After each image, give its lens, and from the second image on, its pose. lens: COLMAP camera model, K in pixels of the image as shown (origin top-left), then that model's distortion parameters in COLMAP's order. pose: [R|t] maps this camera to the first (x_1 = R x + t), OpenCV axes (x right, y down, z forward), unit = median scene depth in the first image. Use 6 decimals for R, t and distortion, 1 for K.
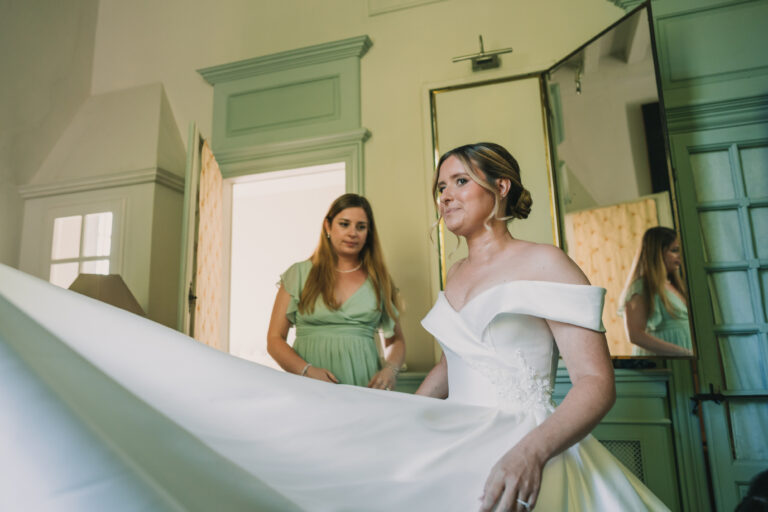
lens RADIAL K [[548.0, 0, 381.6], [0, 548.0, 240.8], [0, 0, 1]] dist [-0.030852, 0.036660]
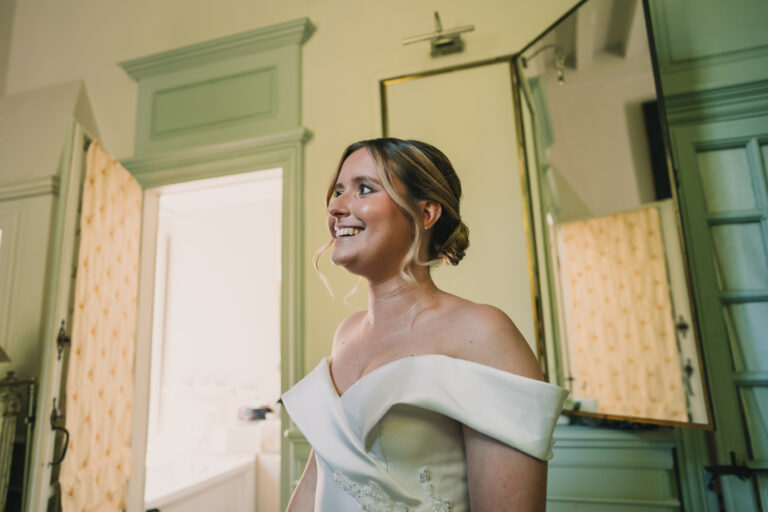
lens RADIAL K [[545.2, 0, 384.1], [0, 545.2, 234.2], [0, 0, 1]] dist [-0.038073, 0.042294]
pose [[0.999923, -0.008617, -0.008885, 0.106895], [0.008381, 0.999618, -0.026334, -0.021722], [0.009109, 0.026257, 0.999614, 0.193957]]
